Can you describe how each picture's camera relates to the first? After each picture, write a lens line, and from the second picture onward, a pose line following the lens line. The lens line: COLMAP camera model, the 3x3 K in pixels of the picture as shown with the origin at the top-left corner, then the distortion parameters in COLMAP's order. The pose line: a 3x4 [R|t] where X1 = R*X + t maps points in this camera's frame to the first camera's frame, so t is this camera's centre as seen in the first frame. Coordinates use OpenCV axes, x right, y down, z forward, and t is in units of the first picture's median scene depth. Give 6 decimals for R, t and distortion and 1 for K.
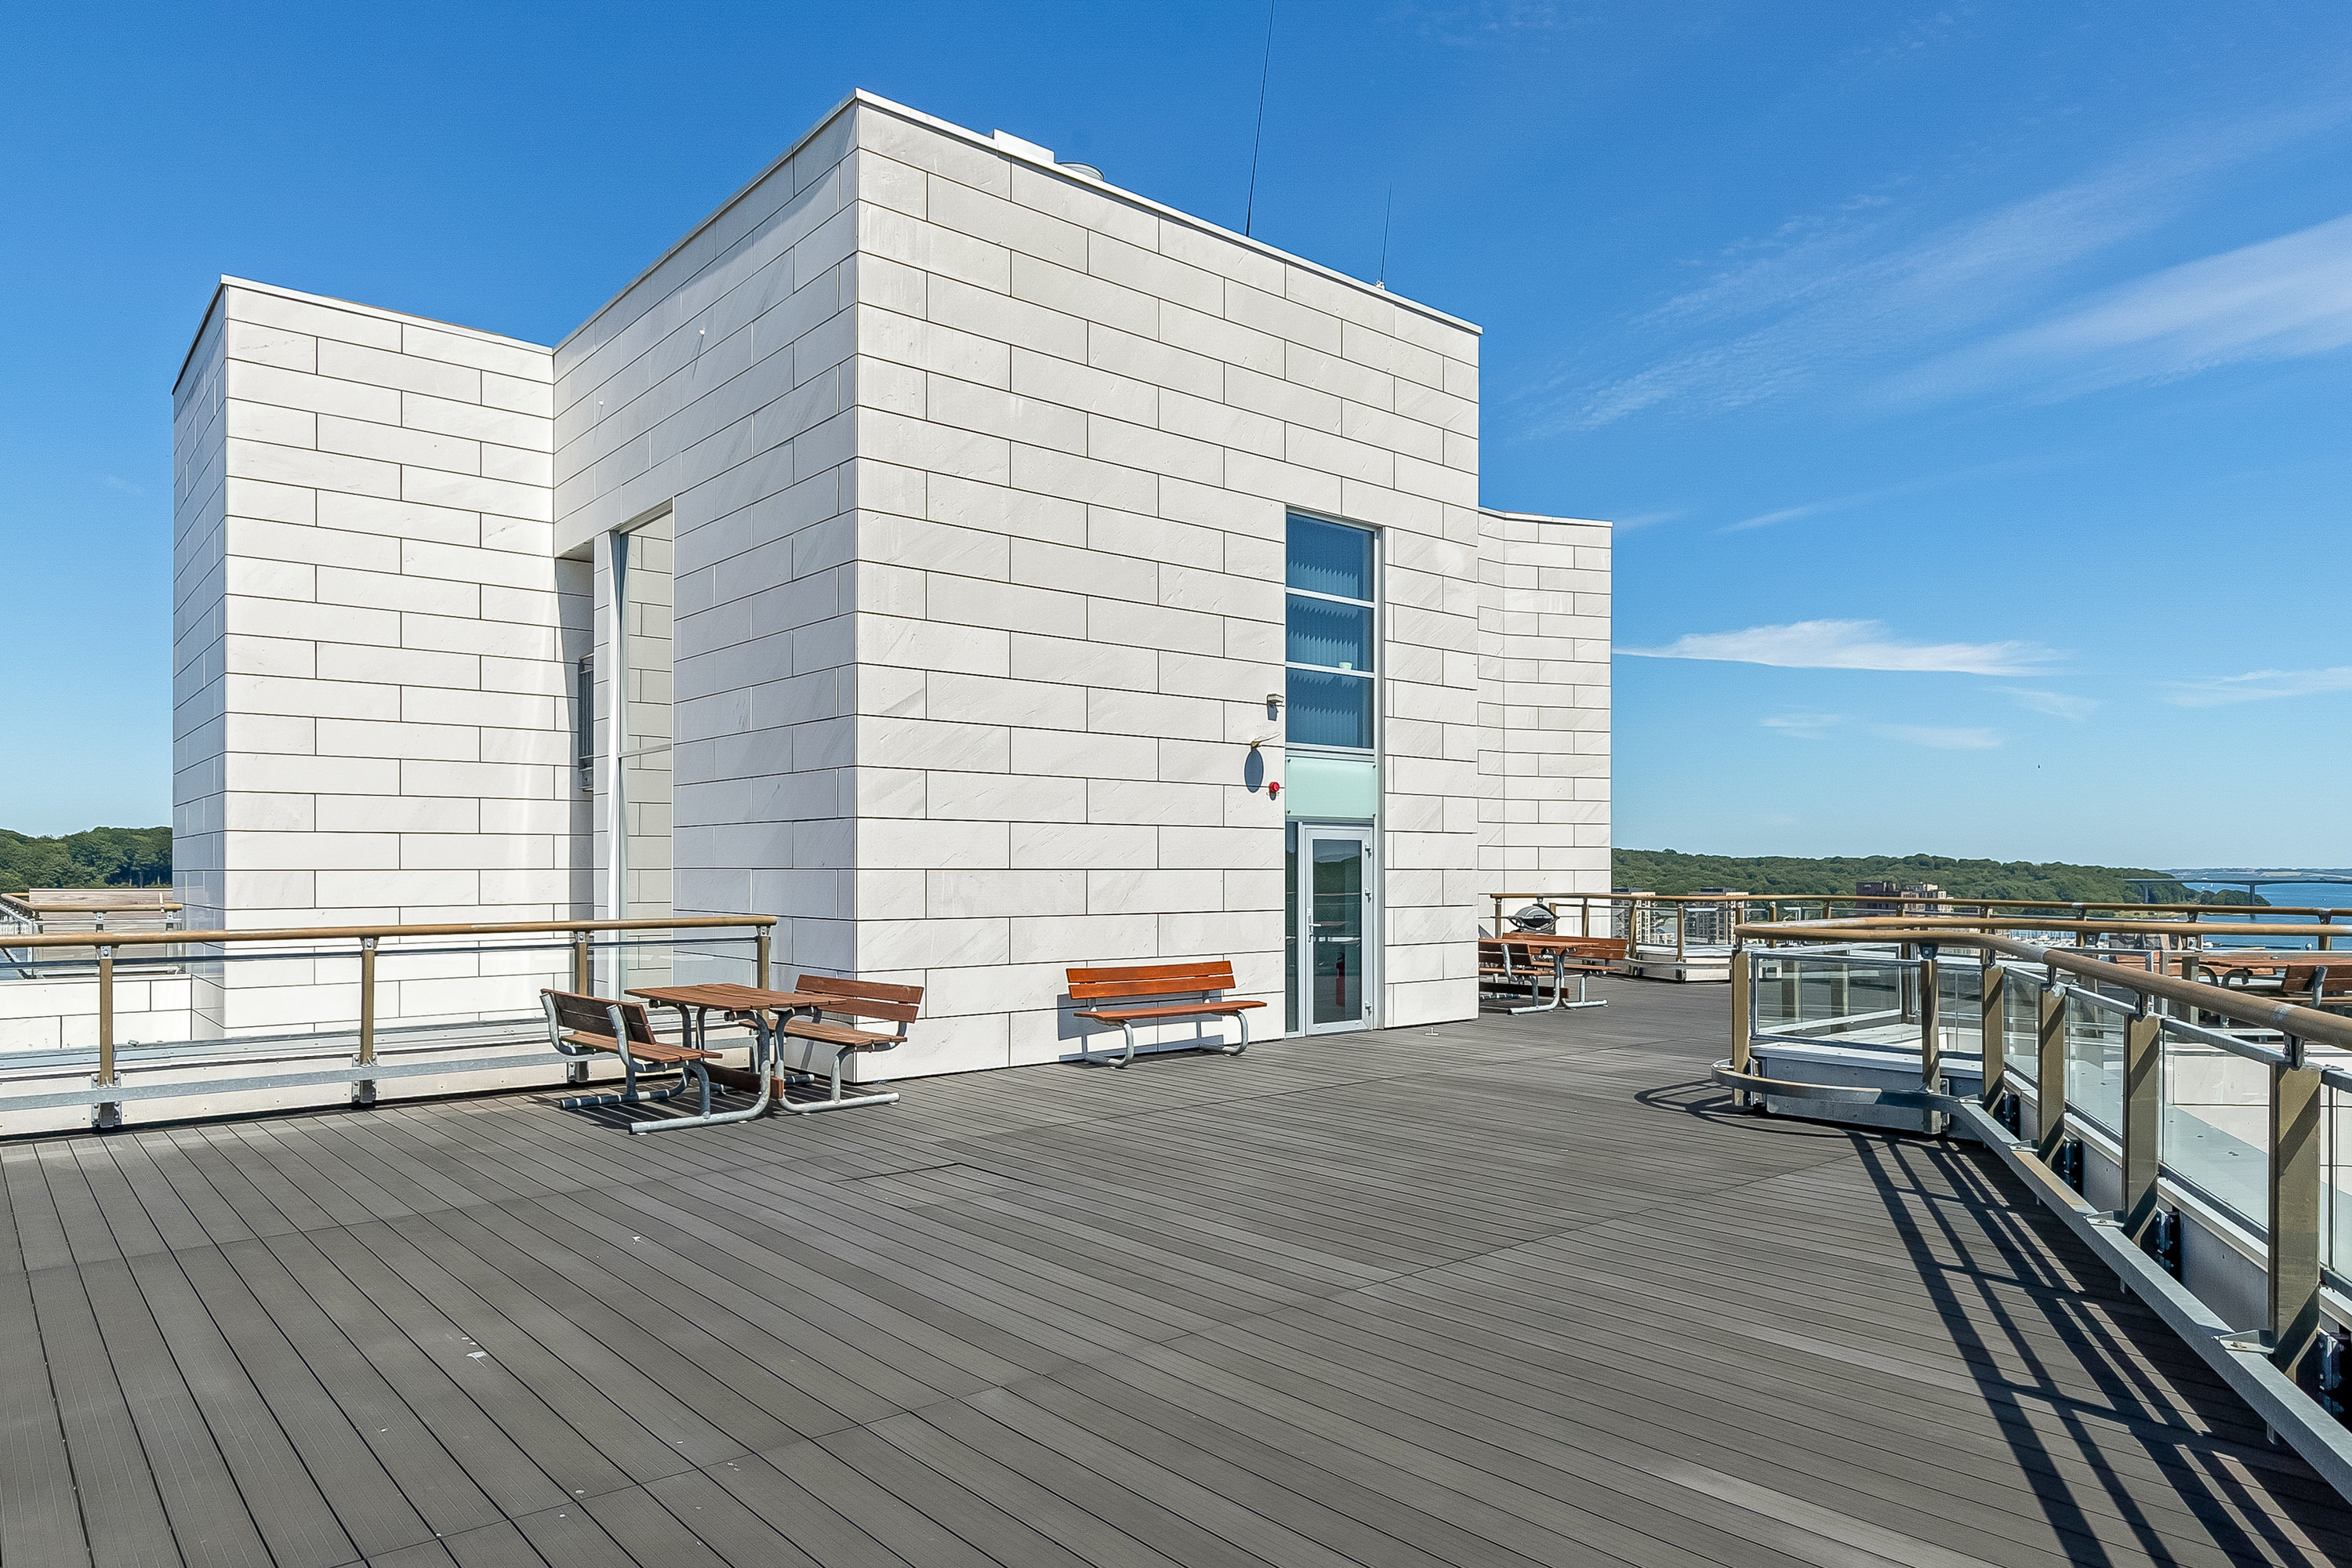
lens RADIAL K [[1479.1, 0, 1174.2], [0, 1479.1, 840.1], [0, 0, 1]] dist [0.063844, -0.000042]
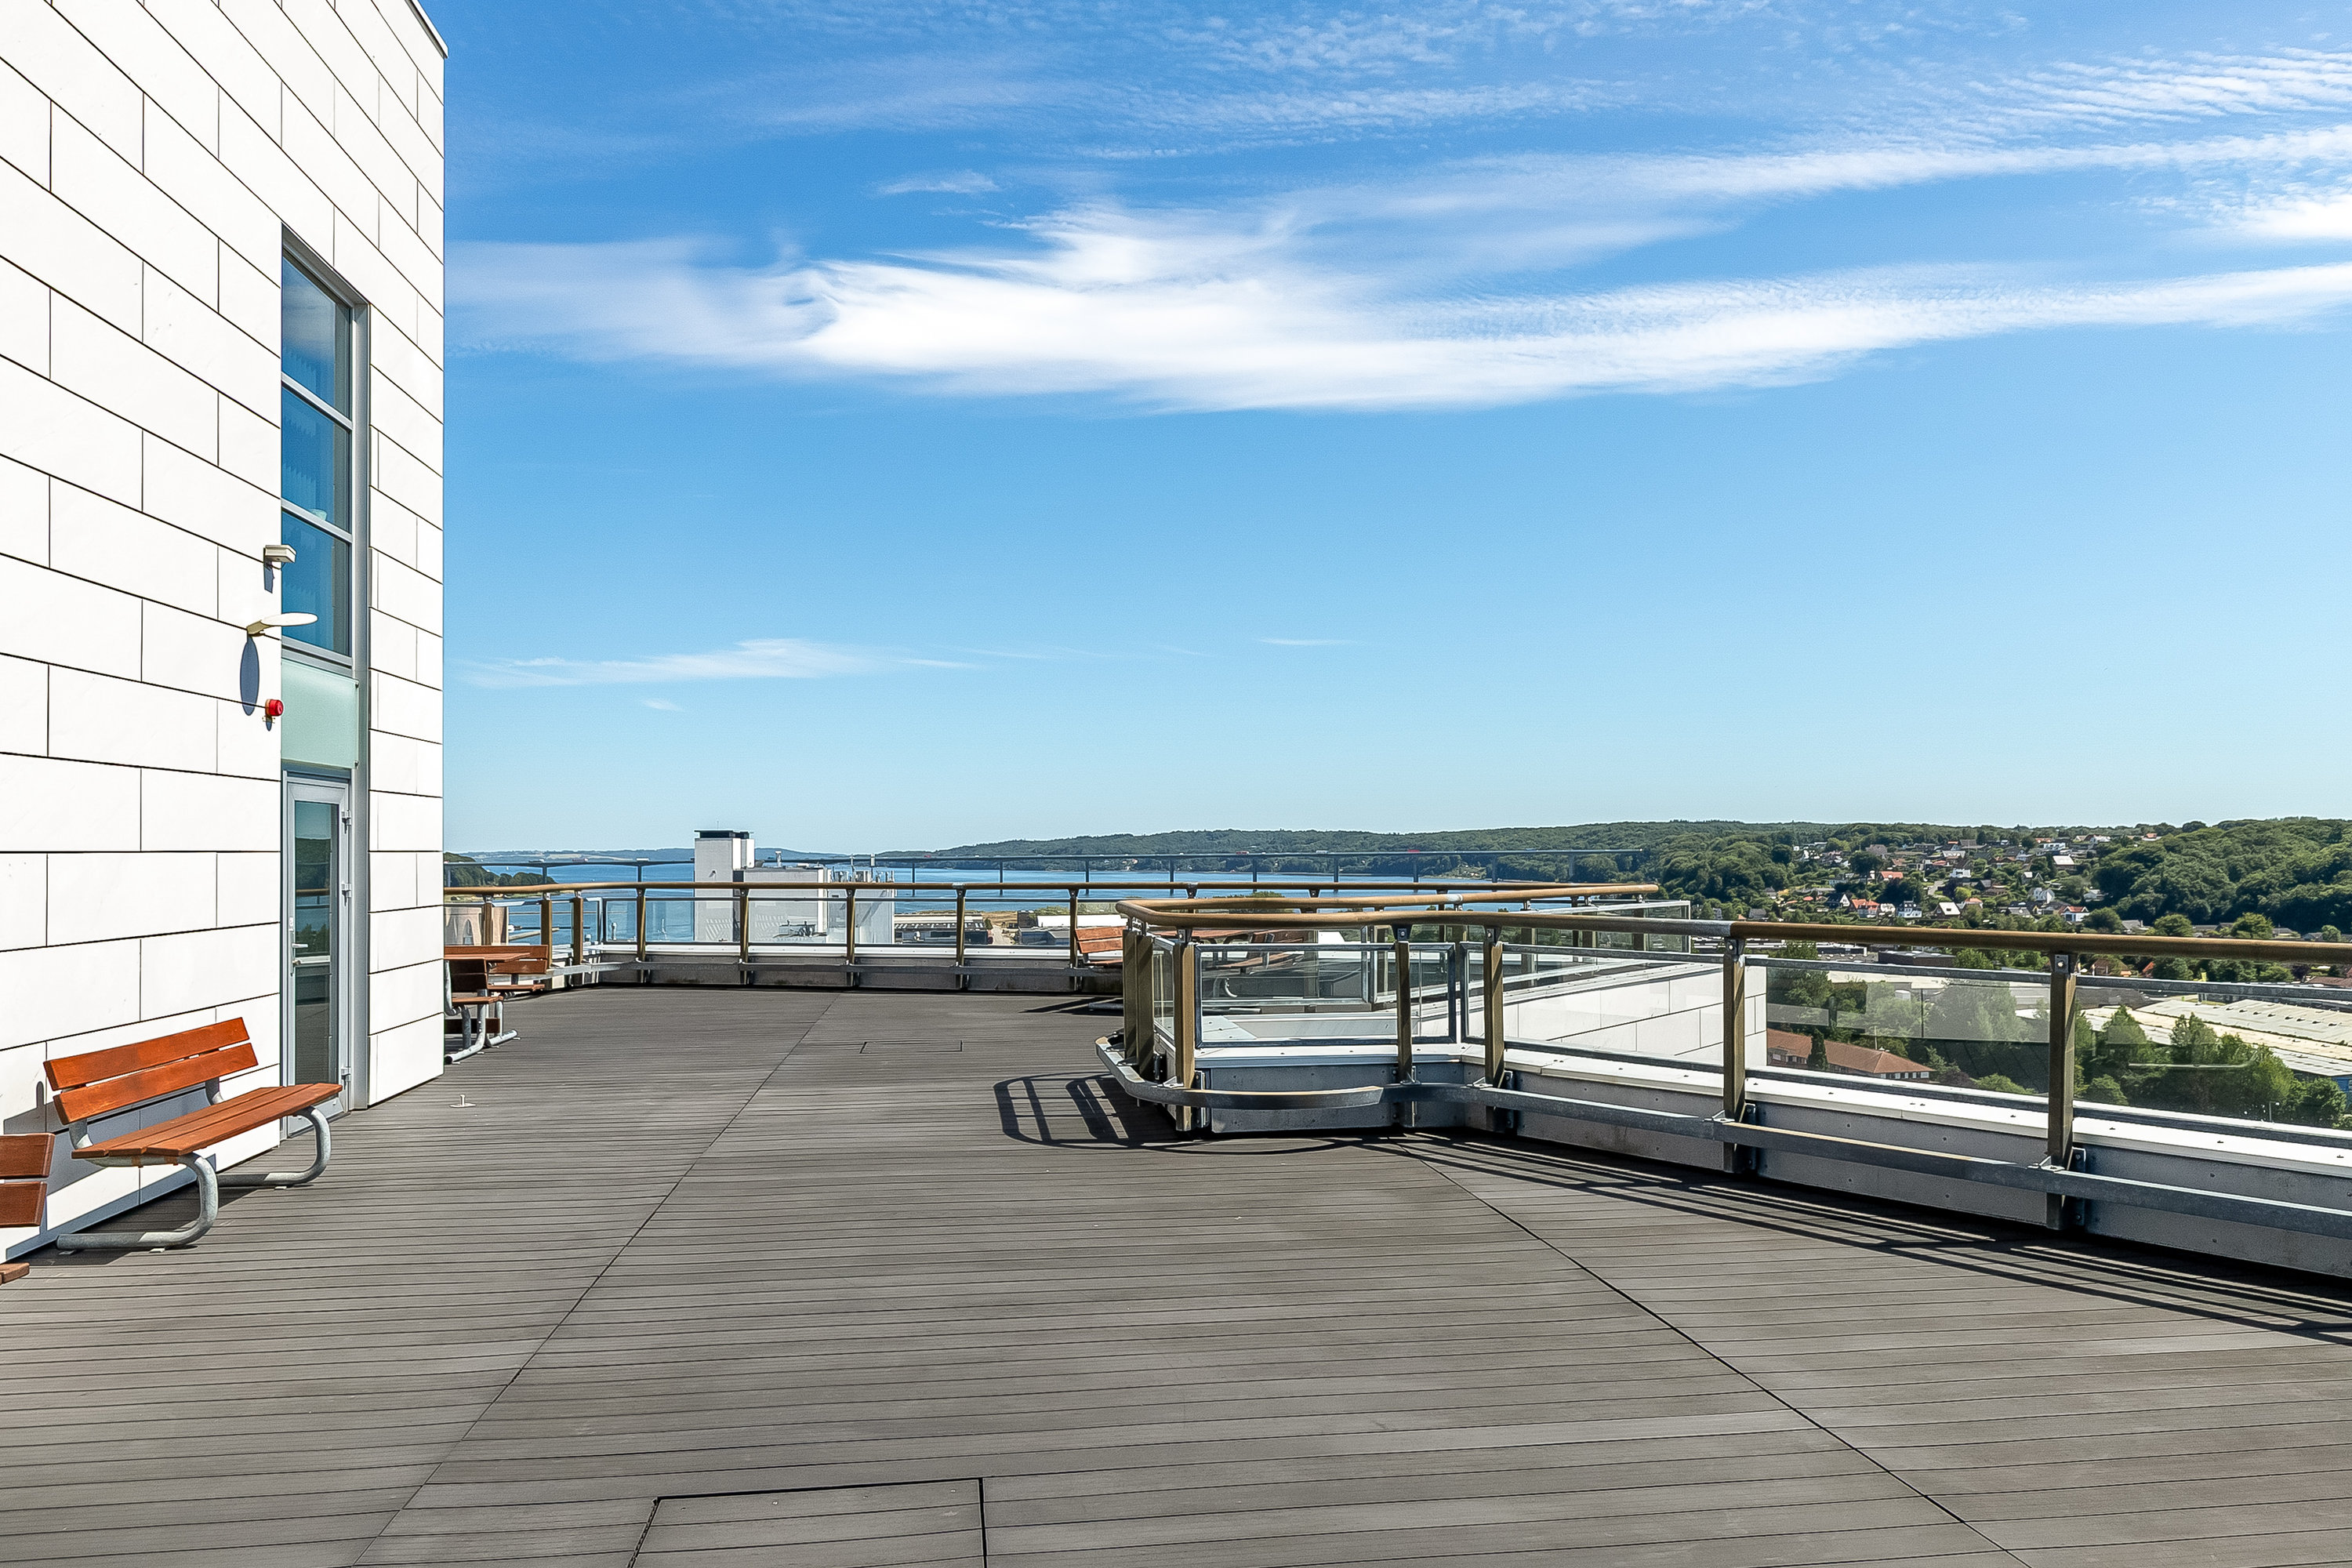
lens RADIAL K [[1697.6, 0, 1176.0], [0, 1697.6, 784.0], [0, 0, 1]] dist [0.023204, -0.001934]
pose [[0.528758, 0.029694, 0.848253, -0.307847], [-0.011420, 0.999546, -0.027872, 0.007896], [-0.848696, 0.005050, 0.528857, 0.356913]]
